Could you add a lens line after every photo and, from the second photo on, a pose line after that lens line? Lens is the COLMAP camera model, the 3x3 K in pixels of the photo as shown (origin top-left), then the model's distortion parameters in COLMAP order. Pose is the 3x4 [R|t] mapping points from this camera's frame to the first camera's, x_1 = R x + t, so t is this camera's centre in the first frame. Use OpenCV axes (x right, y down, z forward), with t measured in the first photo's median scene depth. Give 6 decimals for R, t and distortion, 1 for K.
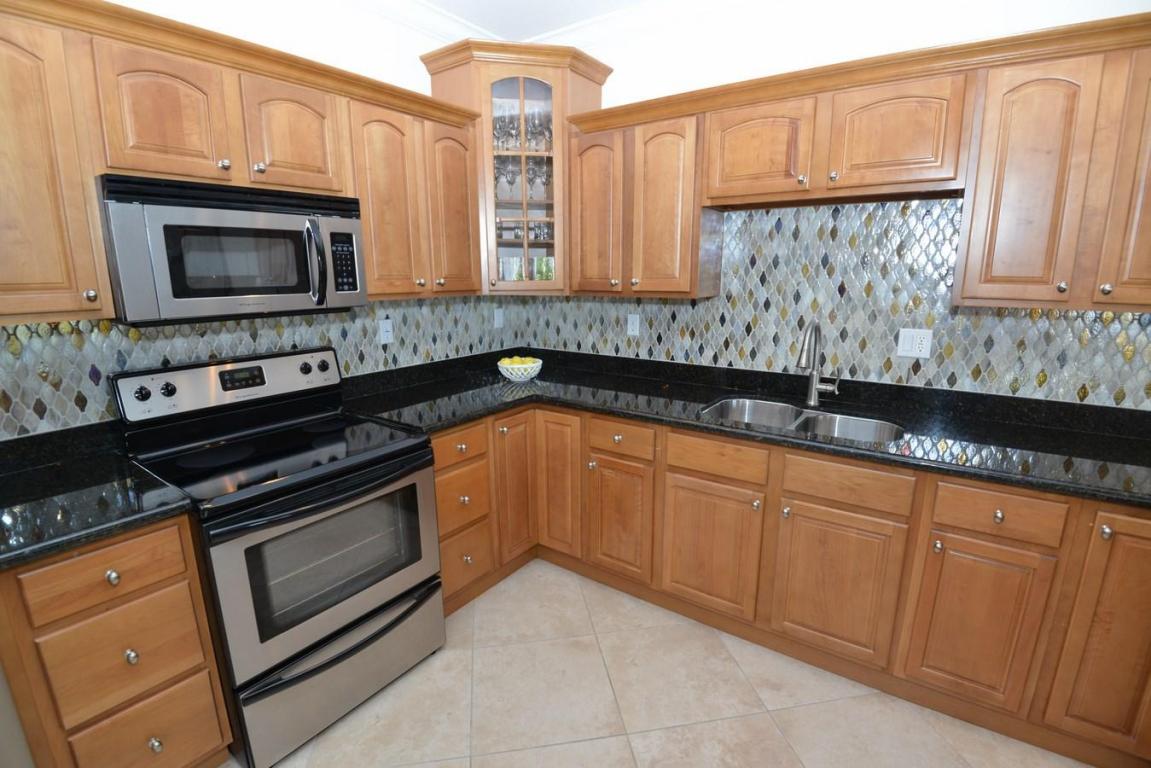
lens RADIAL K [[529.4, 0, 575.8], [0, 529.4, 390.7], [0, 0, 1]] dist [-0.002920, -0.027503]
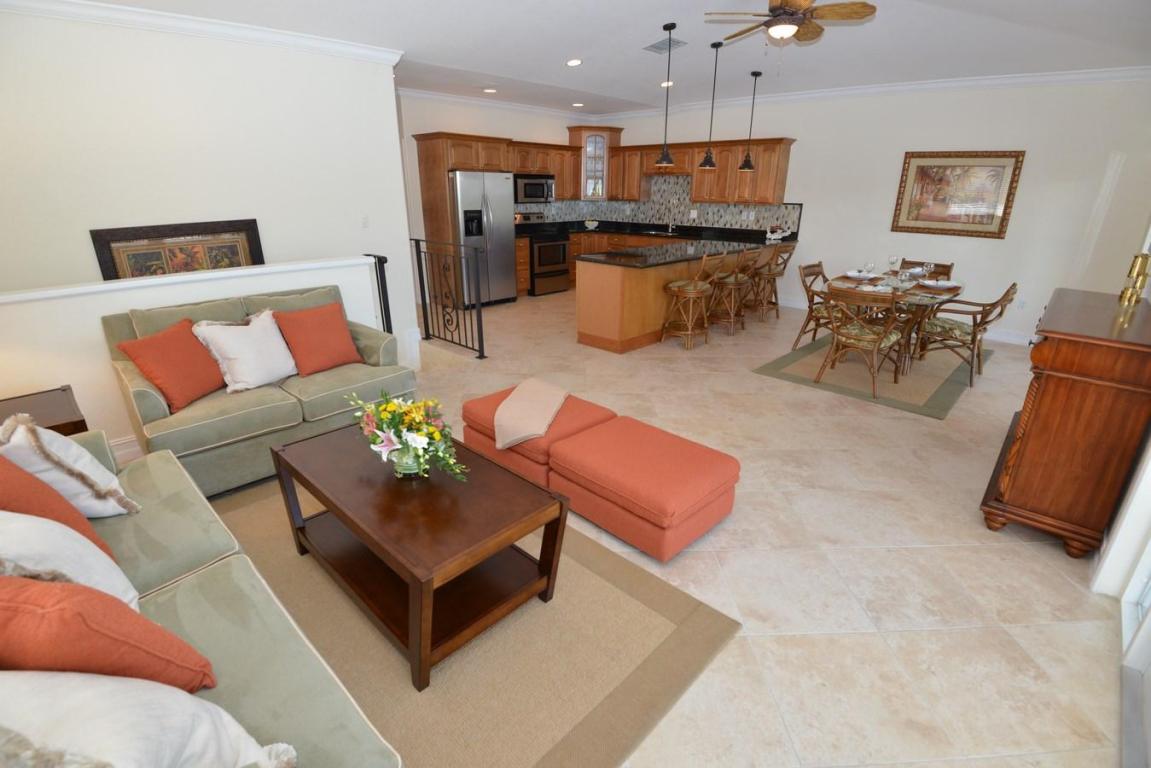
lens RADIAL K [[529.4, 0, 575.8], [0, 529.4, 390.7], [0, 0, 1]] dist [-0.002920, -0.027503]
pose [[0.988677, 0.063423, -0.135998, 0.373843], [-0.043238, 0.988259, 0.146545, 0.607113], [0.143696, -0.139005, 0.979811, -2.853186]]
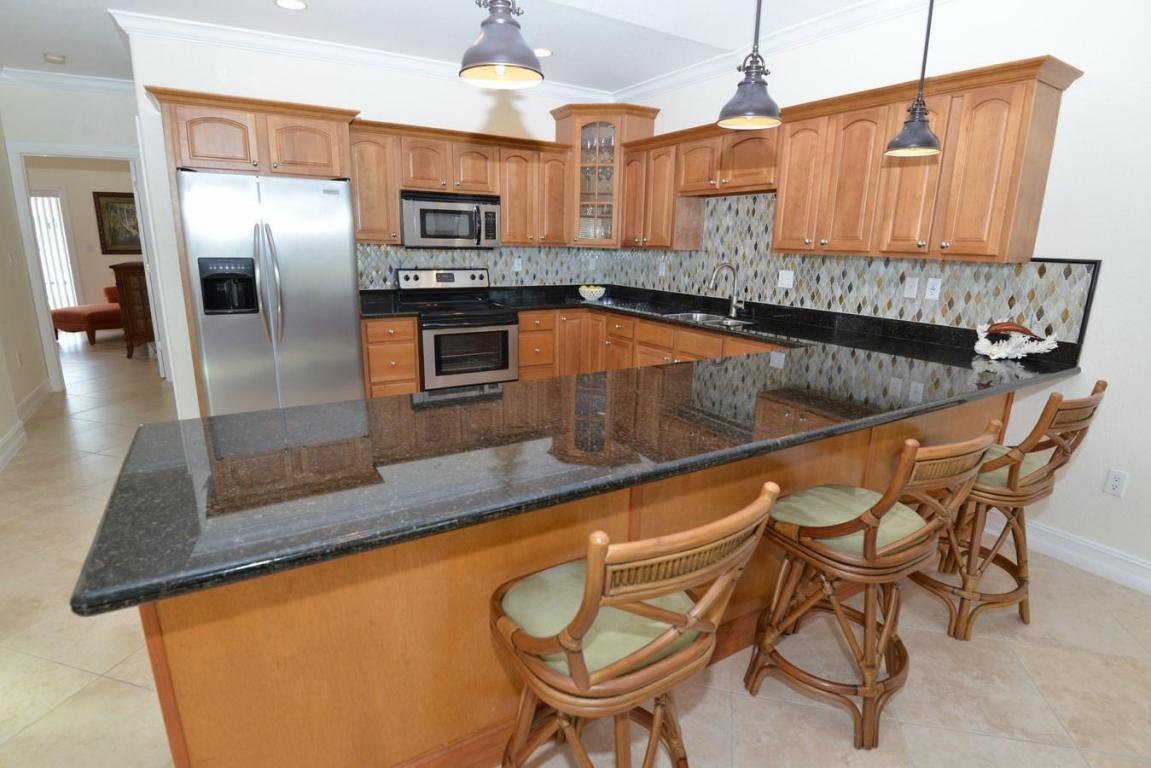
lens RADIAL K [[581.4, 0, 575.7], [0, 581.4, 391.4], [0, 0, 1]] dist [-0.001524, -0.023615]
pose [[0.915236, 0.122052, -0.383987, 0.728377], [-0.112367, 0.992524, 0.047652, 0.229542], [0.386932, -0.000465, 0.922108, -0.874783]]
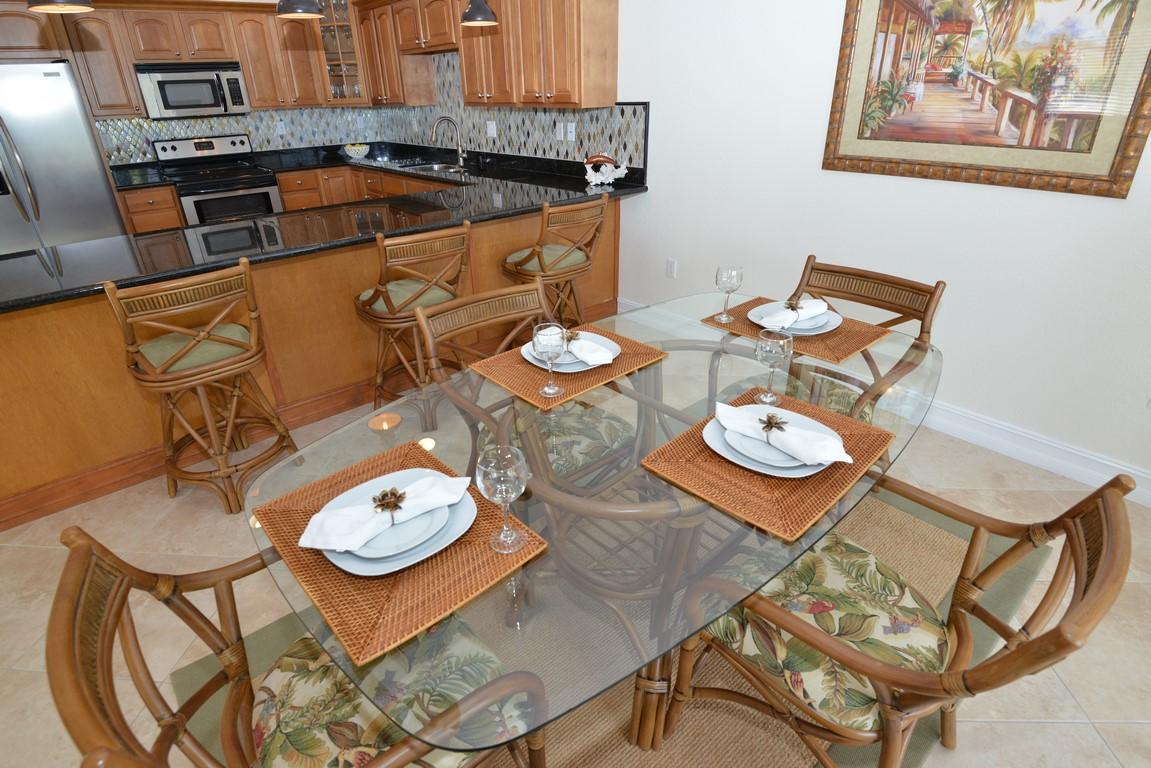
lens RADIAL K [[581.4, 0, 575.7], [0, 581.4, 391.4], [0, 0, 1]] dist [-0.001524, -0.023615]
pose [[0.971884, 0.095083, -0.215409, 1.403426], [-0.036342, 0.964451, 0.261749, 0.255994], [0.232639, -0.246562, 0.940790, -1.122786]]
